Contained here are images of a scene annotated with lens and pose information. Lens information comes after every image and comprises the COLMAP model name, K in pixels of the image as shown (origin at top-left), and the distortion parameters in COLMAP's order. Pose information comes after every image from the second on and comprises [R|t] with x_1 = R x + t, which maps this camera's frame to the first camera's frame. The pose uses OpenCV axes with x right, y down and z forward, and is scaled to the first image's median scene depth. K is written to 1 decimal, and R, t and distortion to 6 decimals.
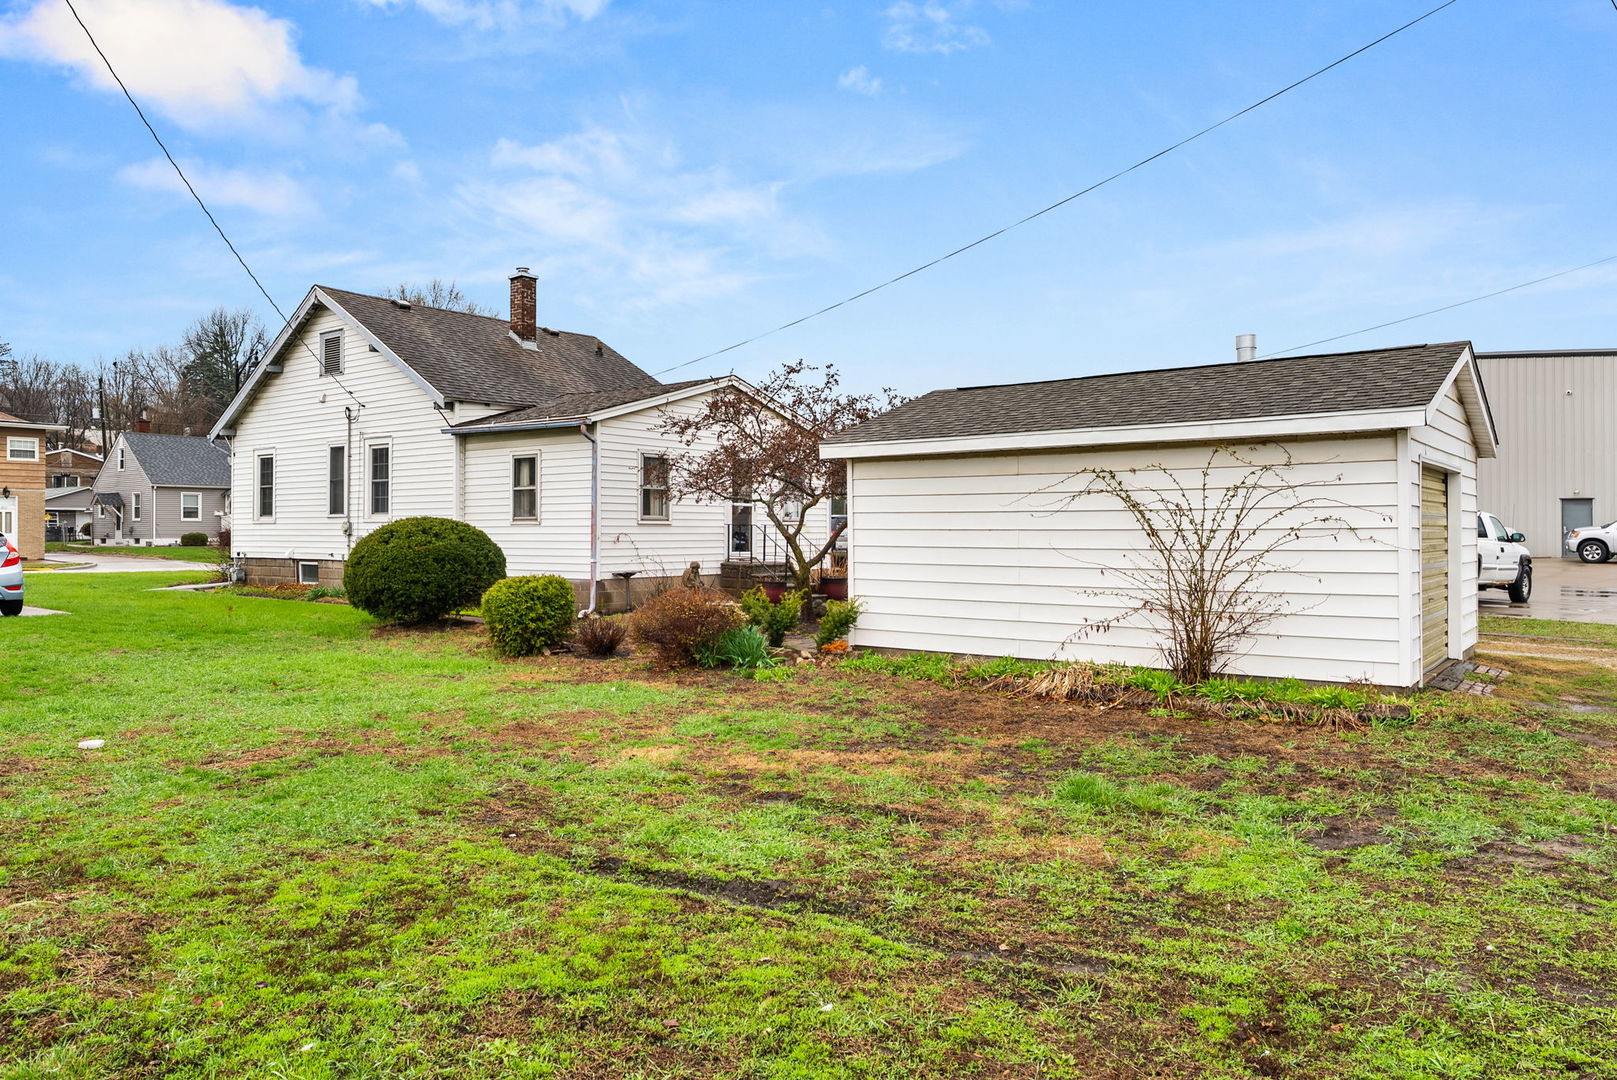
lens RADIAL K [[1091.0, 0, 808.5], [0, 1091.0, 540.0], [0, 0, 1]] dist [0.002589, 0.000251]
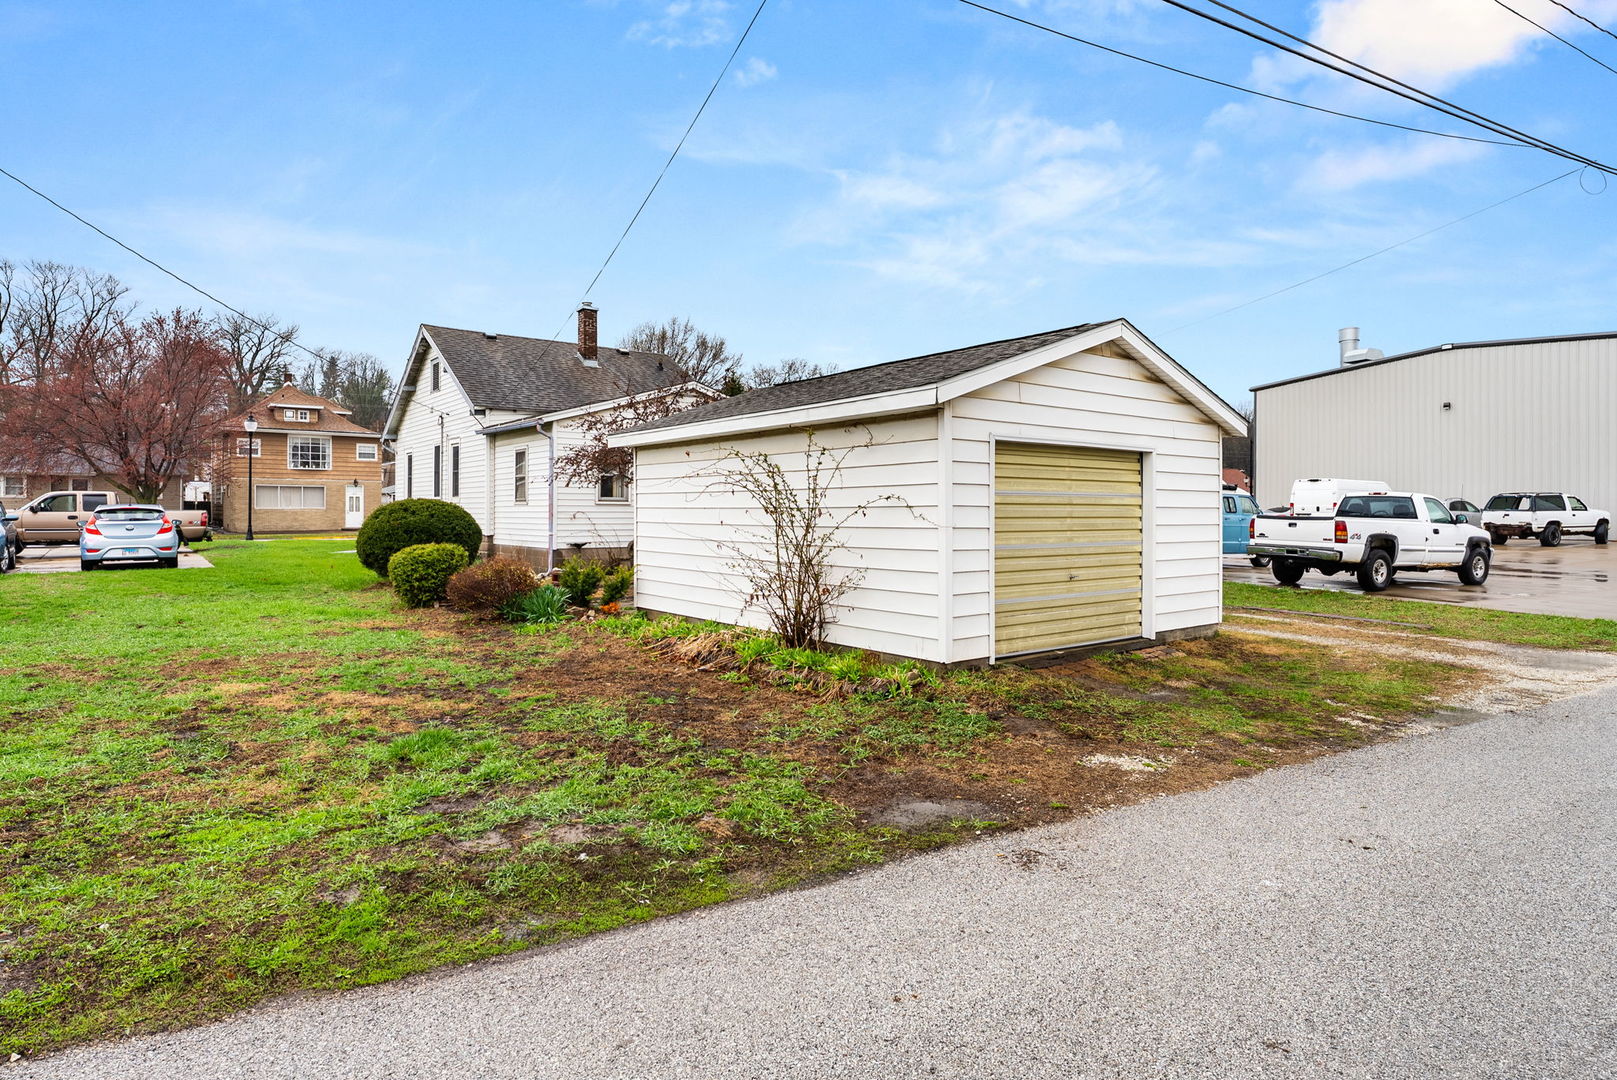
lens RADIAL K [[890.6, 0, 808.6], [0, 890.6, 518.5], [0, 0, 1]] dist [-0.000450, 0.000125]
pose [[0.967308, 0.004599, -0.253561, 0.340240], [-0.004961, 0.999987, -0.000788, 0.001132], [0.253554, 0.002020, 0.967319, 0.090608]]
